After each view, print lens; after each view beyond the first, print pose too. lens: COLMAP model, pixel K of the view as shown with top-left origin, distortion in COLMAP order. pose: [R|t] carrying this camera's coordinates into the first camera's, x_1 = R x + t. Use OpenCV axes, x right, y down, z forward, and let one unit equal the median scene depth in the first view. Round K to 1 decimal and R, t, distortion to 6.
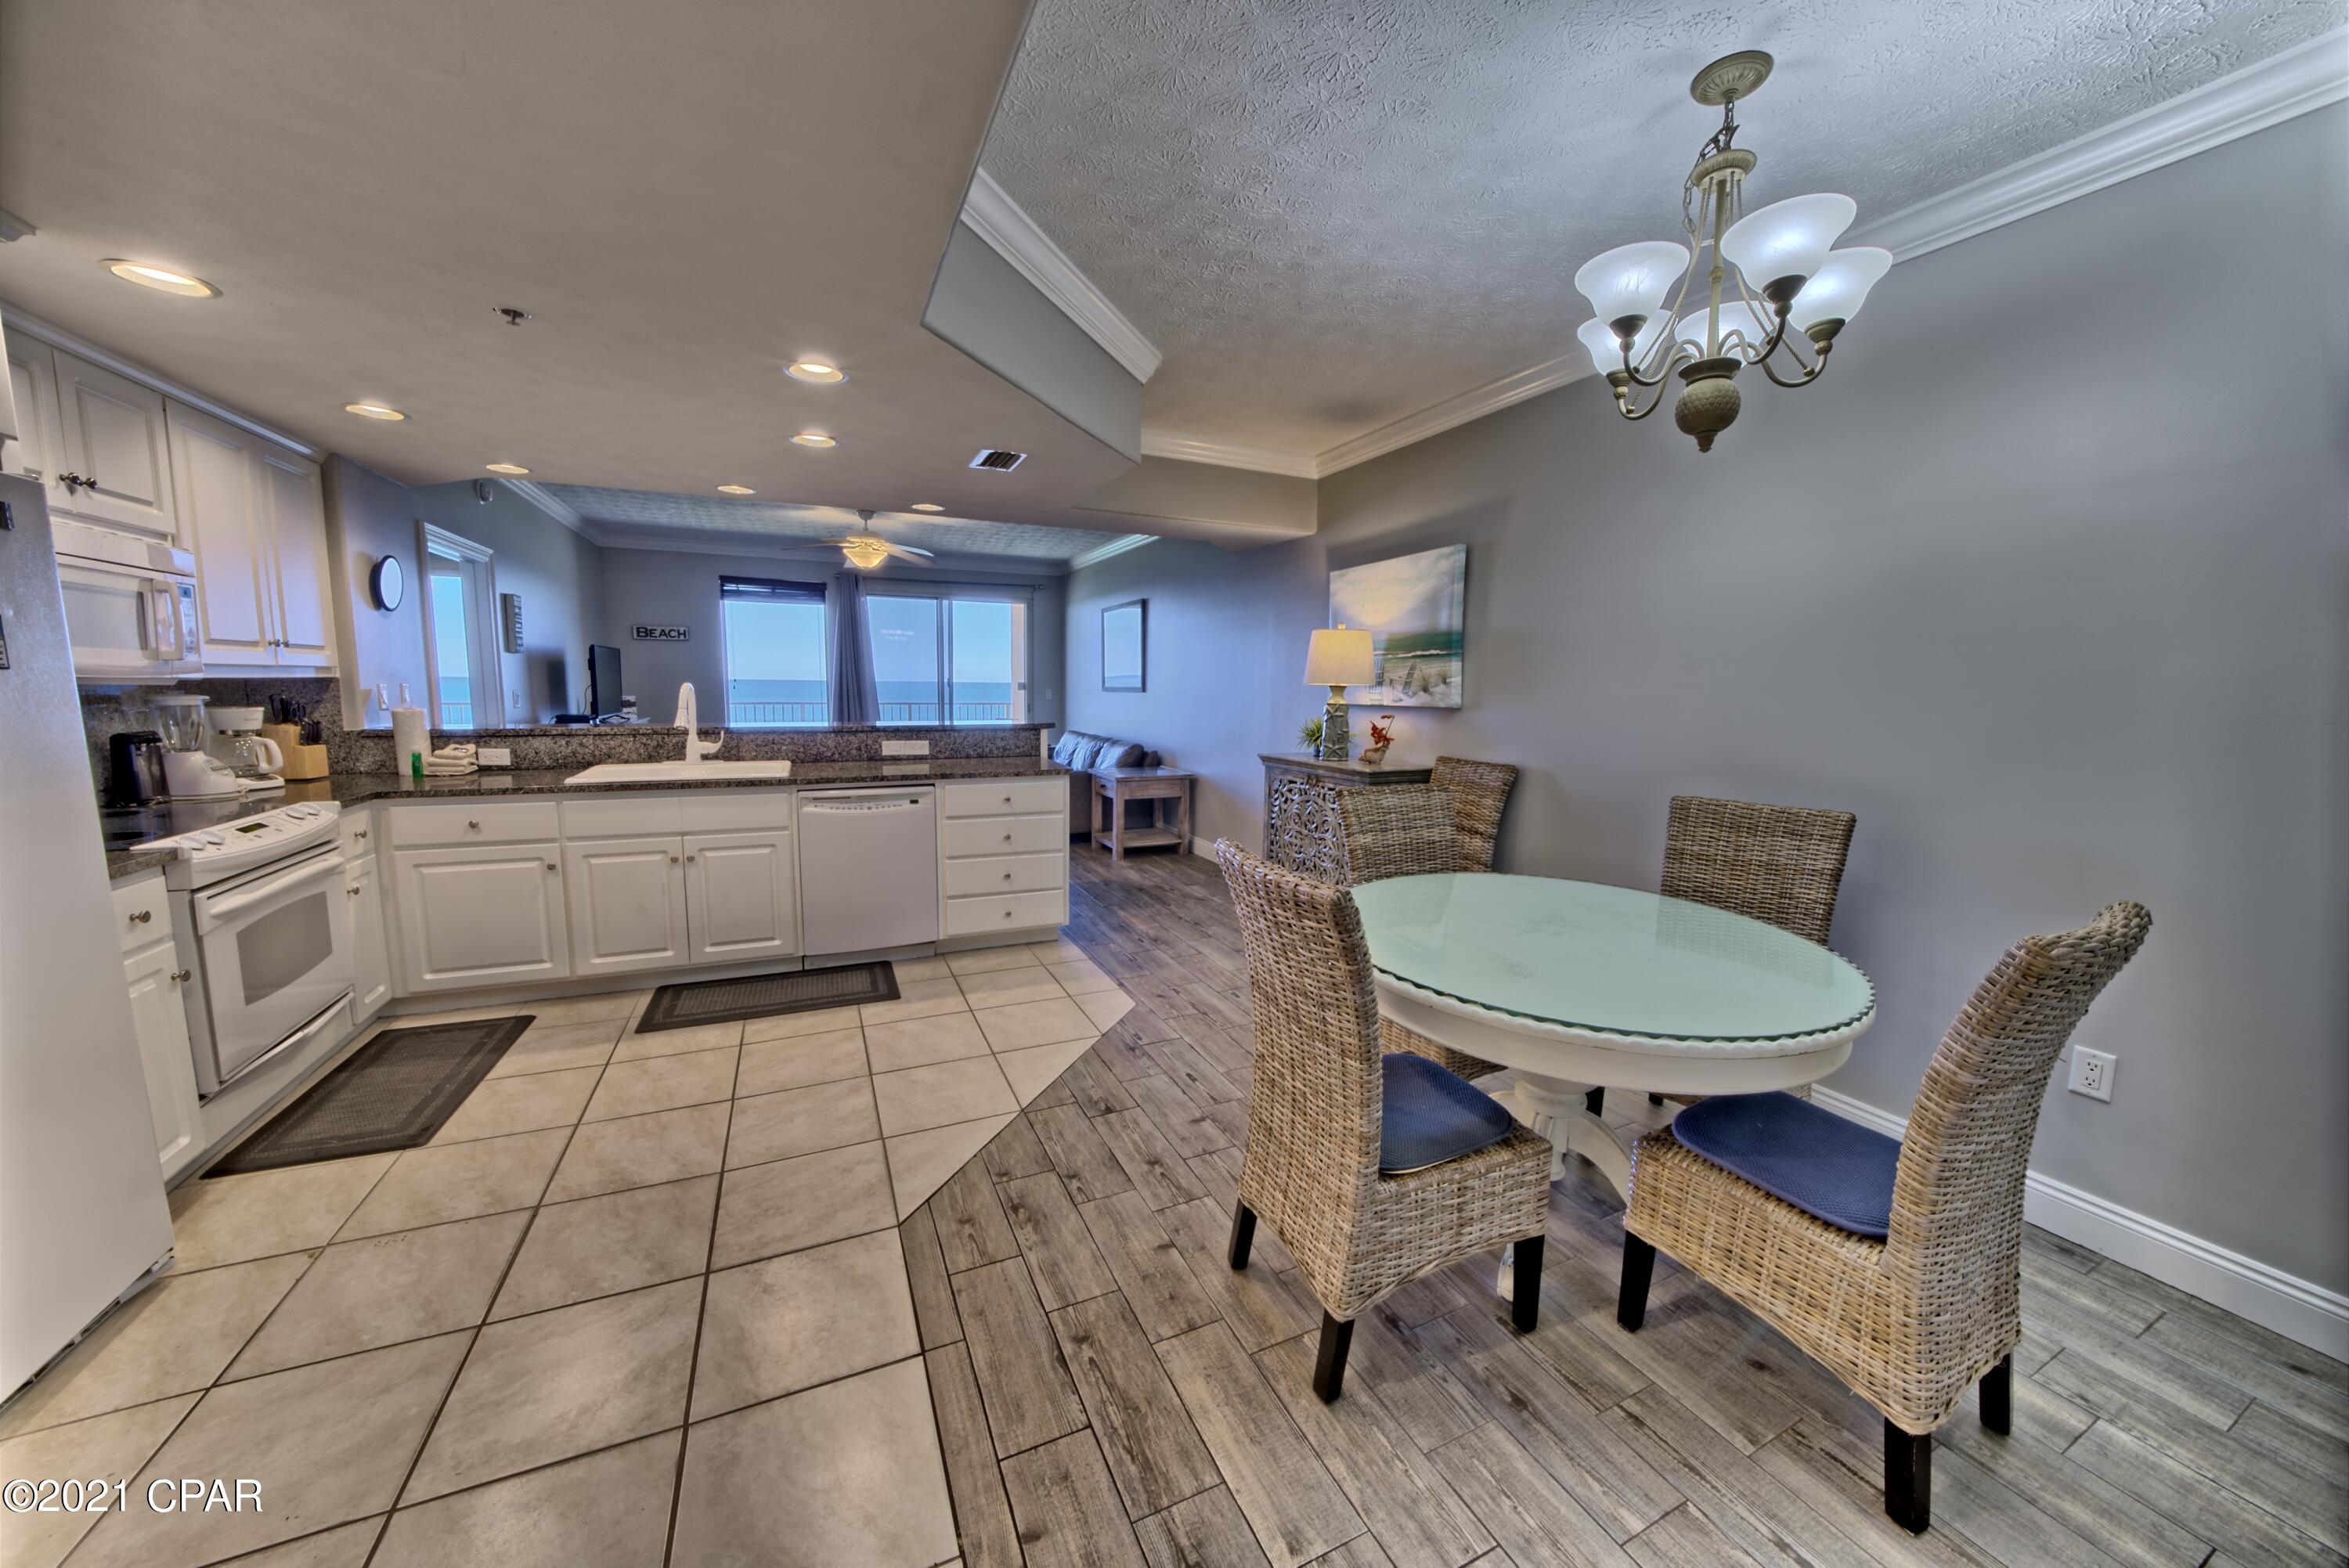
lens RADIAL K [[809.5, 0, 1169.4], [0, 809.5, 783.9], [0, 0, 1]] dist [-0.025790, 0.002397]
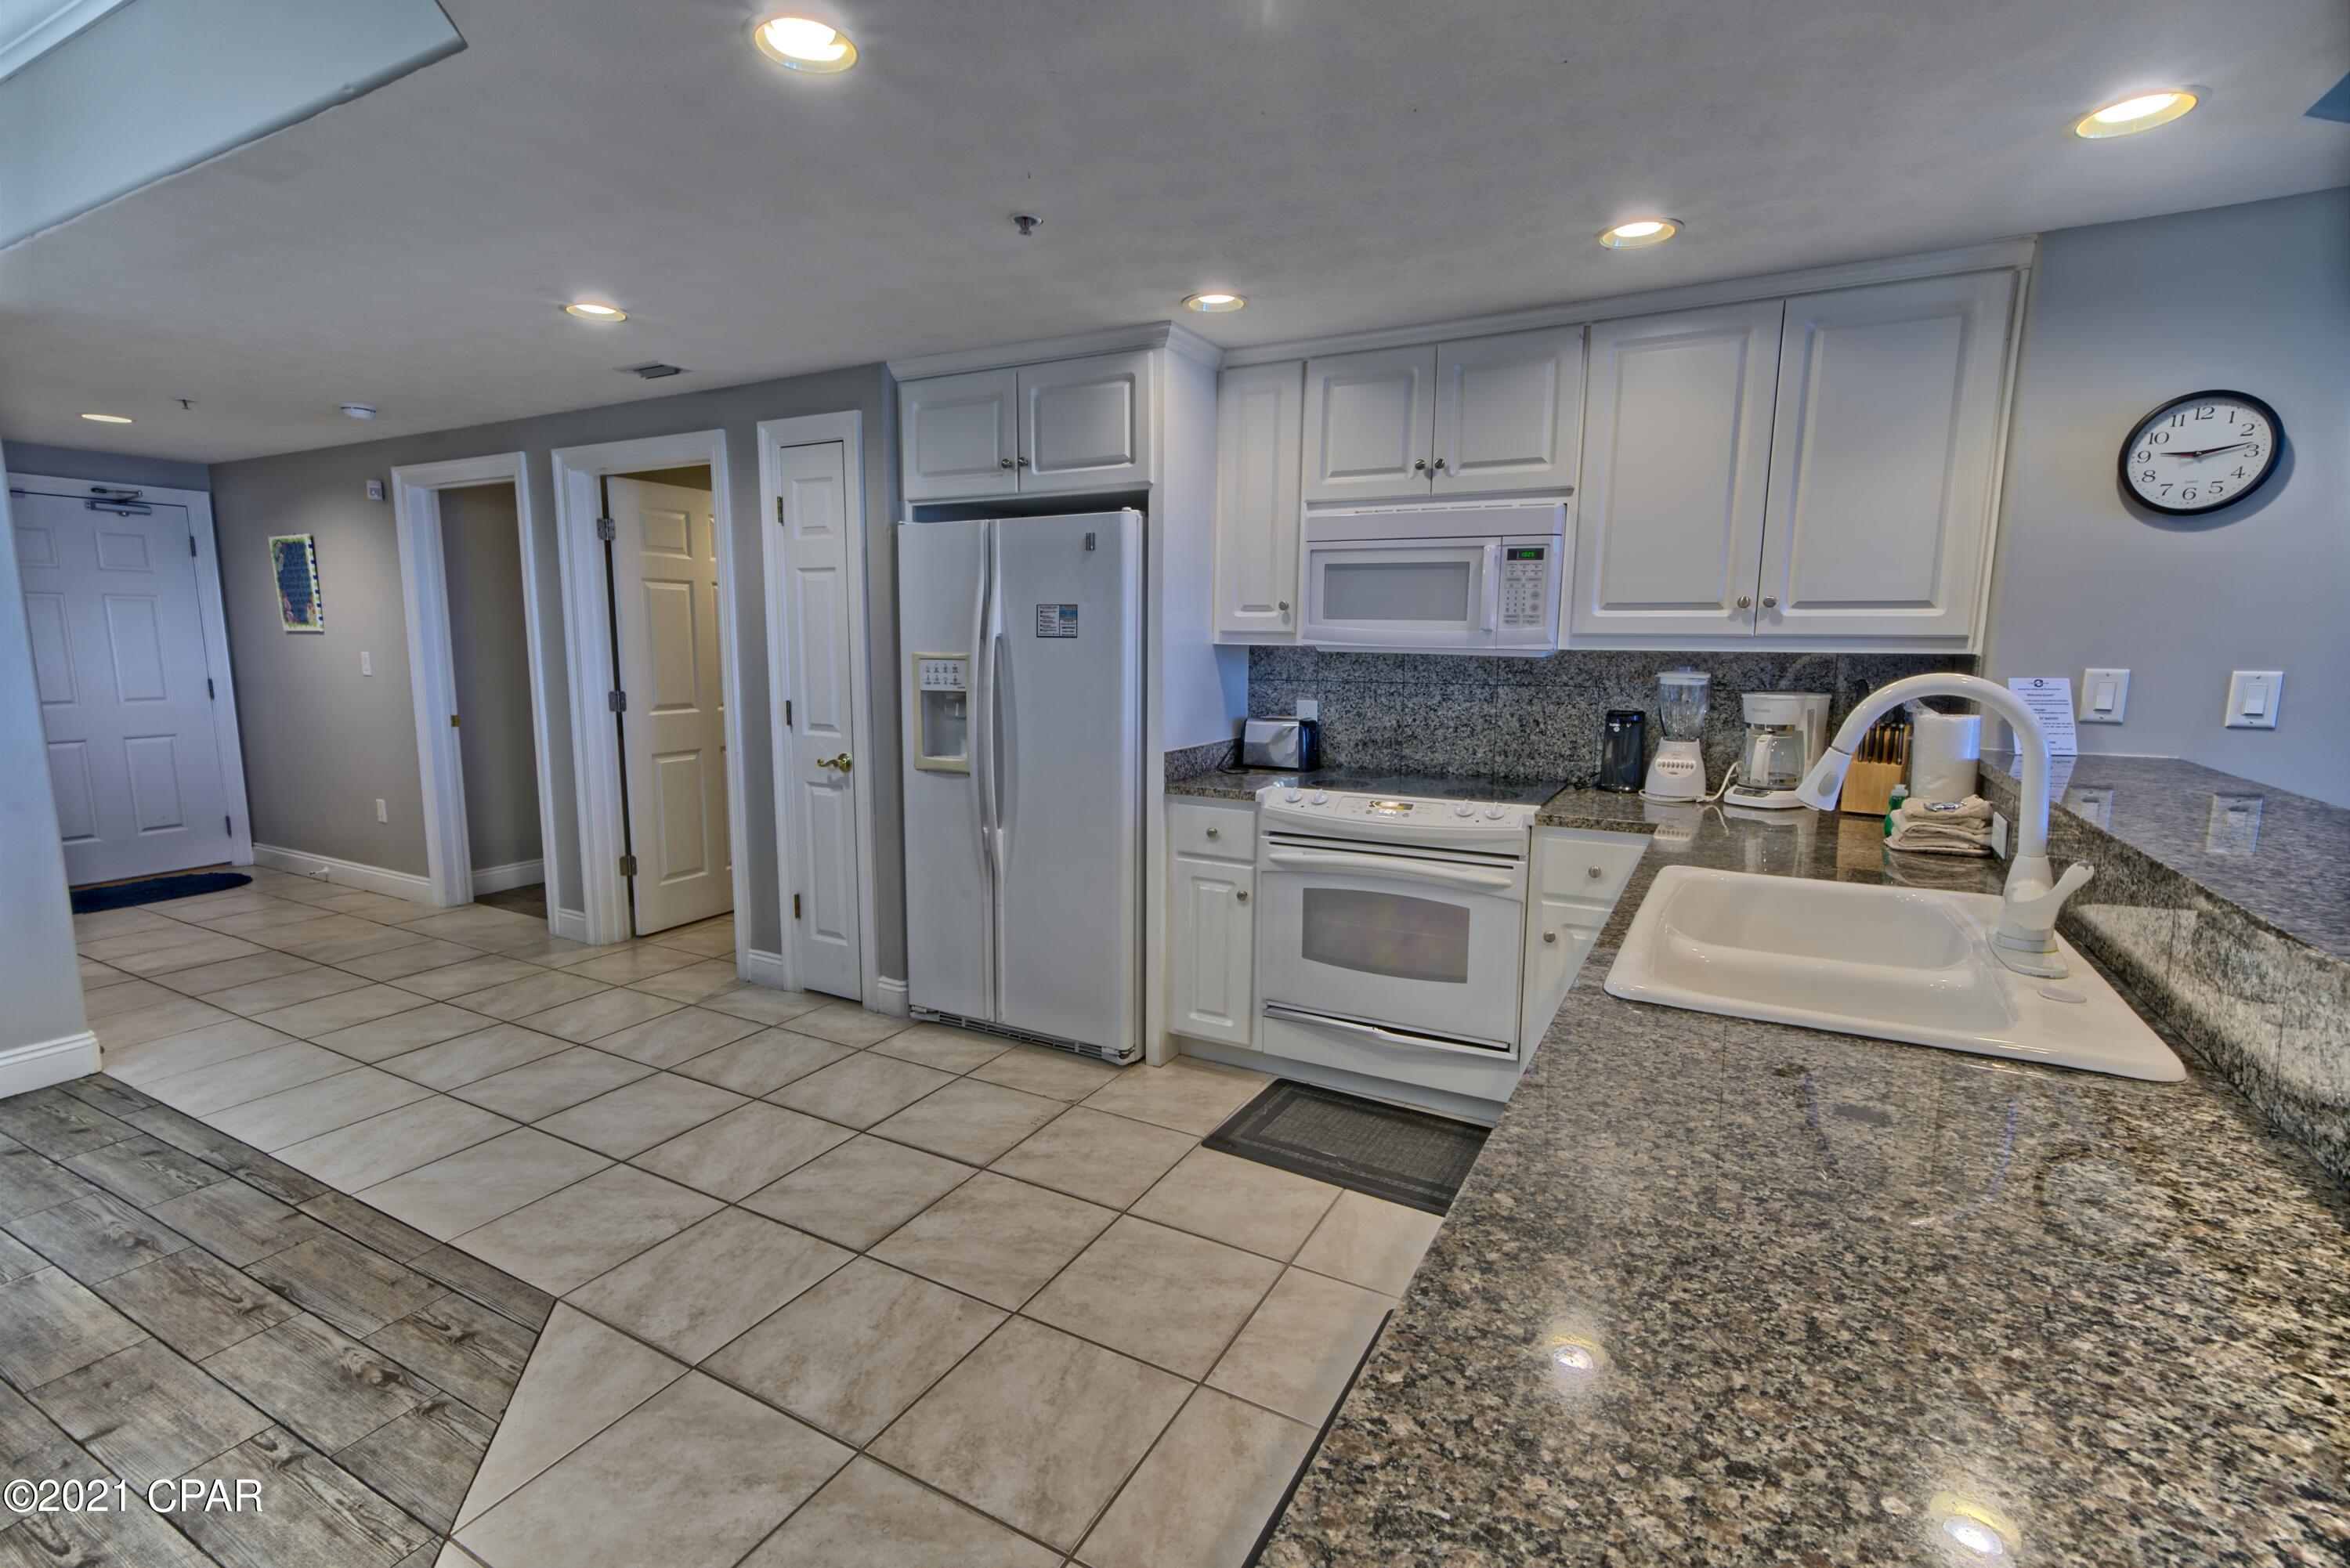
lens RADIAL K [[1049.0, 0, 1169.7], [0, 1049.0, 782.2], [0, 0, 1]] dist [0.011234, 0.000386]
pose [[-0.800792, 0.063069, -0.595612, -0.136615], [-0.094727, 0.968588, 0.229922, -0.163984], [0.591404, 0.240540, -0.769664, 1.245530]]
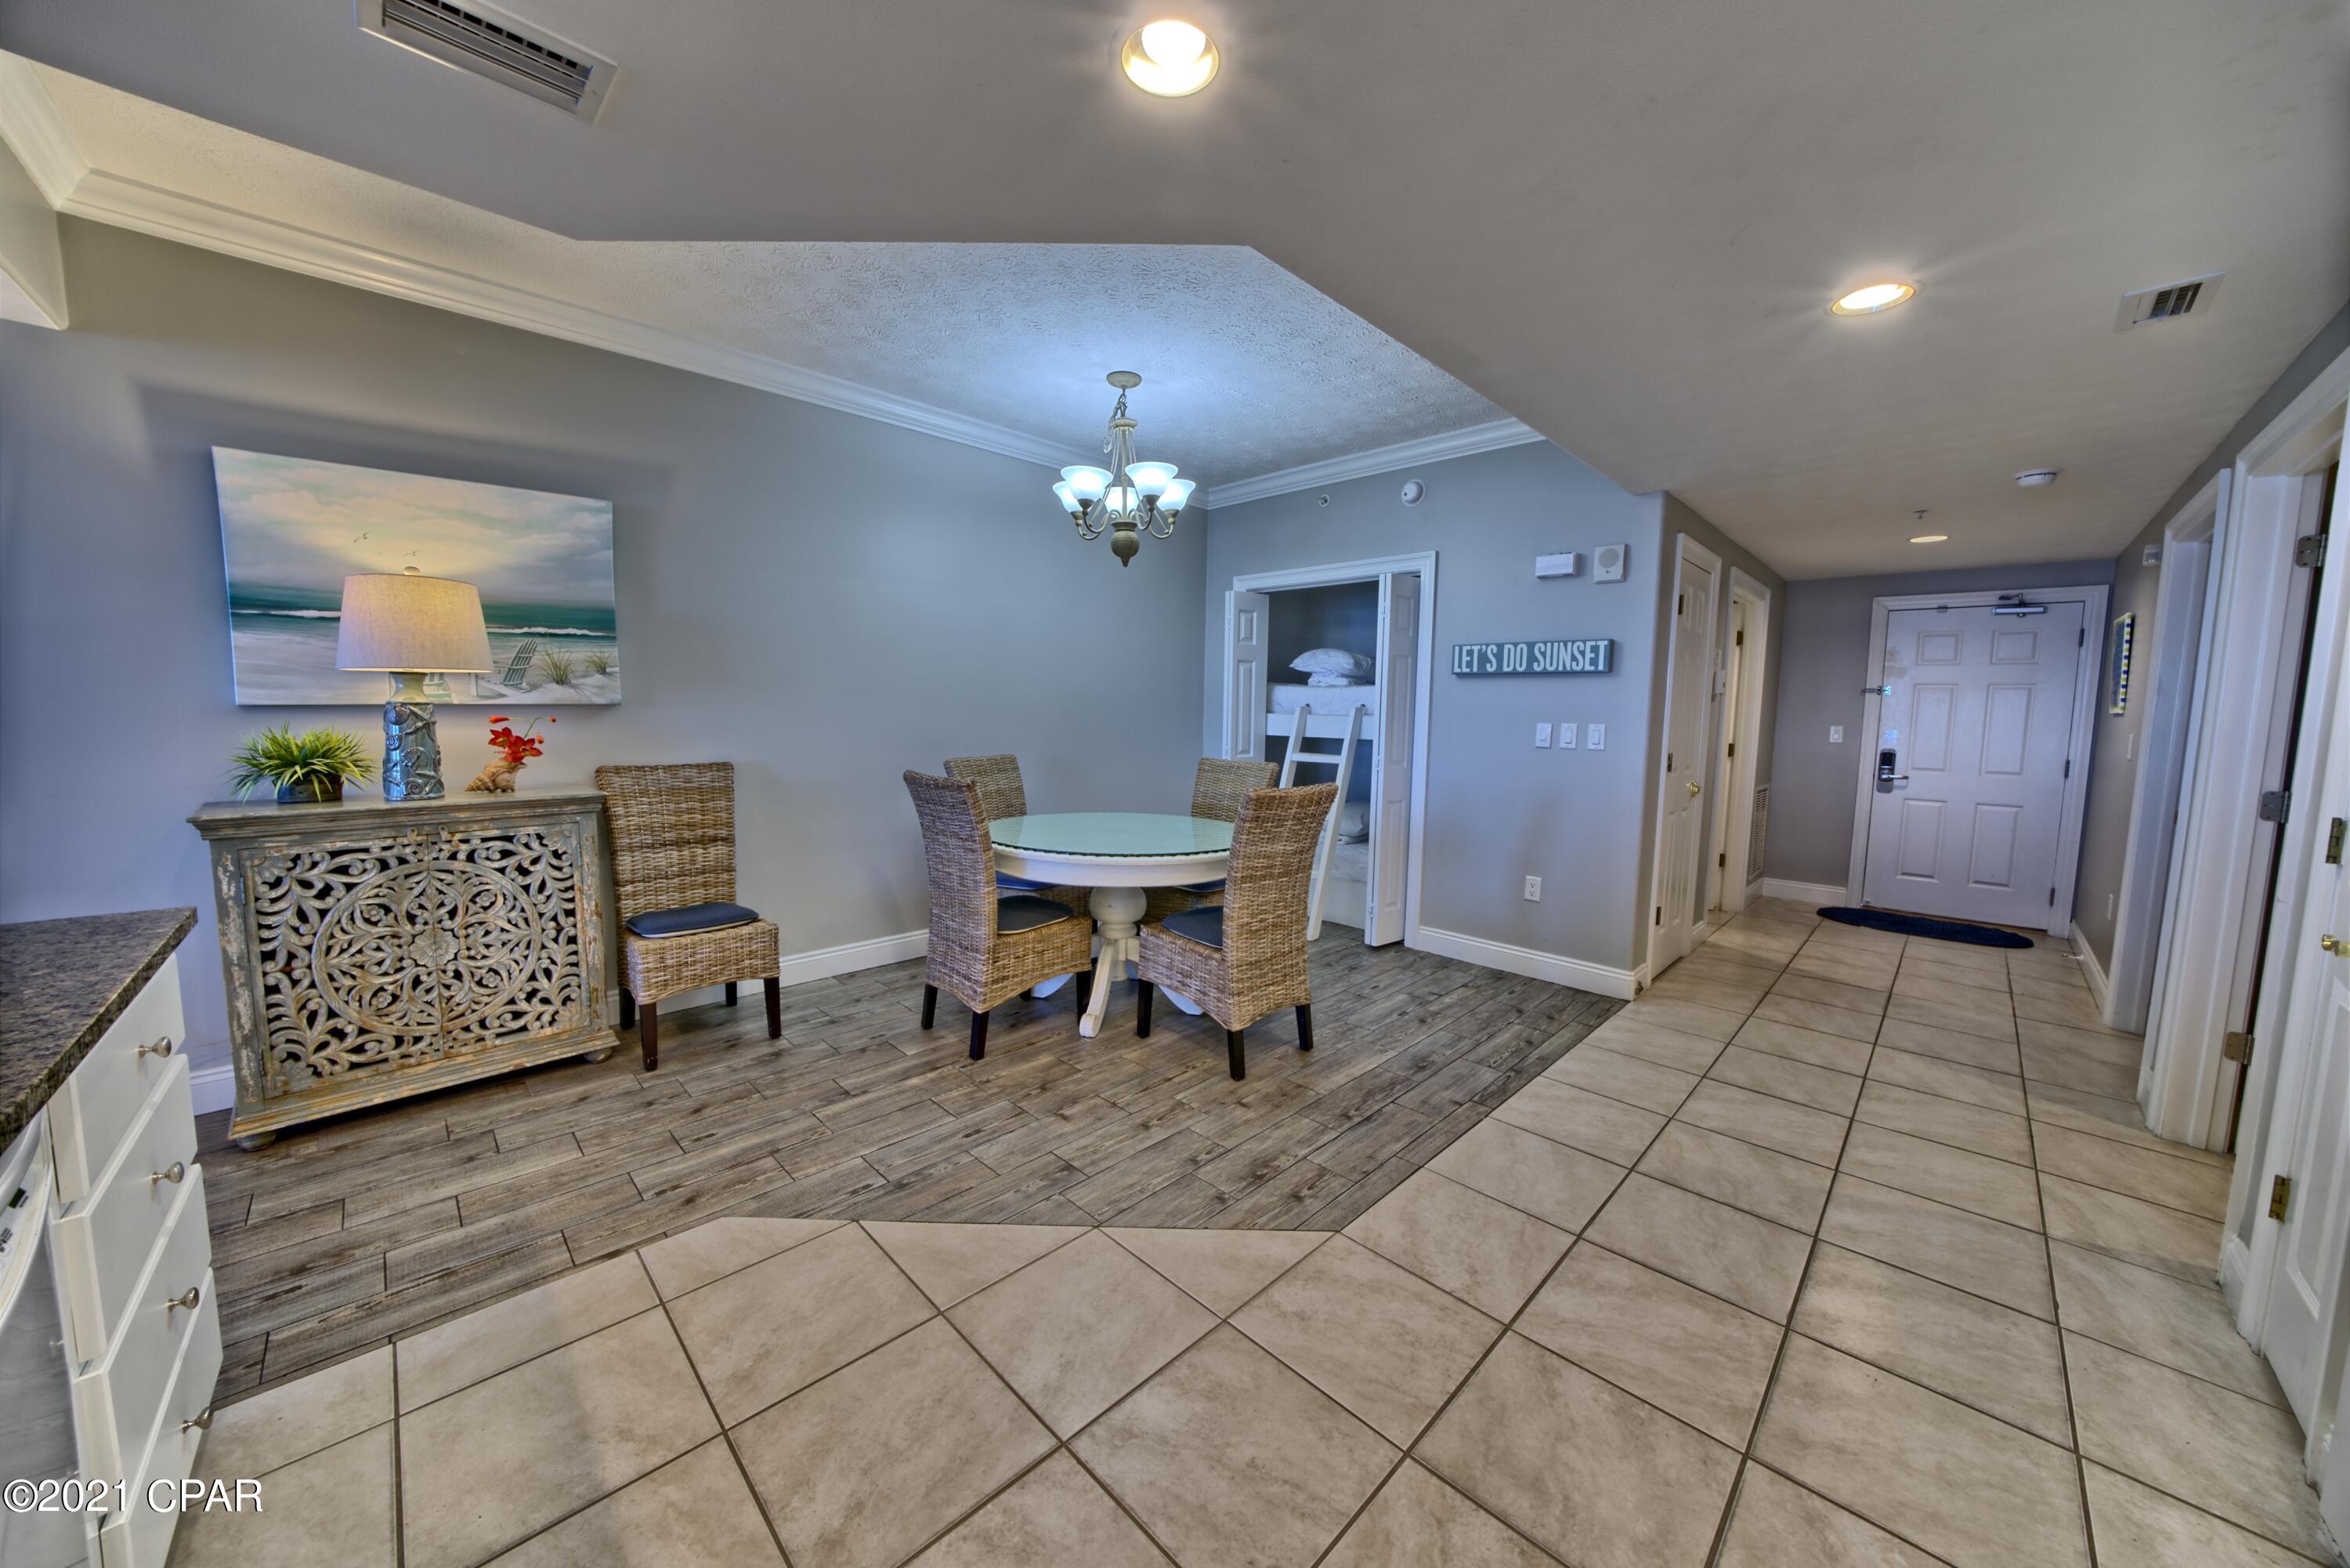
lens RADIAL K [[809.8, 0, 1169.9], [0, 809.8, 783.9], [0, 0, 1]] dist [-0.025790, 0.002397]
pose [[-0.345595, -0.110936, 0.931803, -0.673972], [0.095023, 0.983746, 0.152363, -0.096926], [-0.933560, 0.141199, -0.329436, 0.862332]]
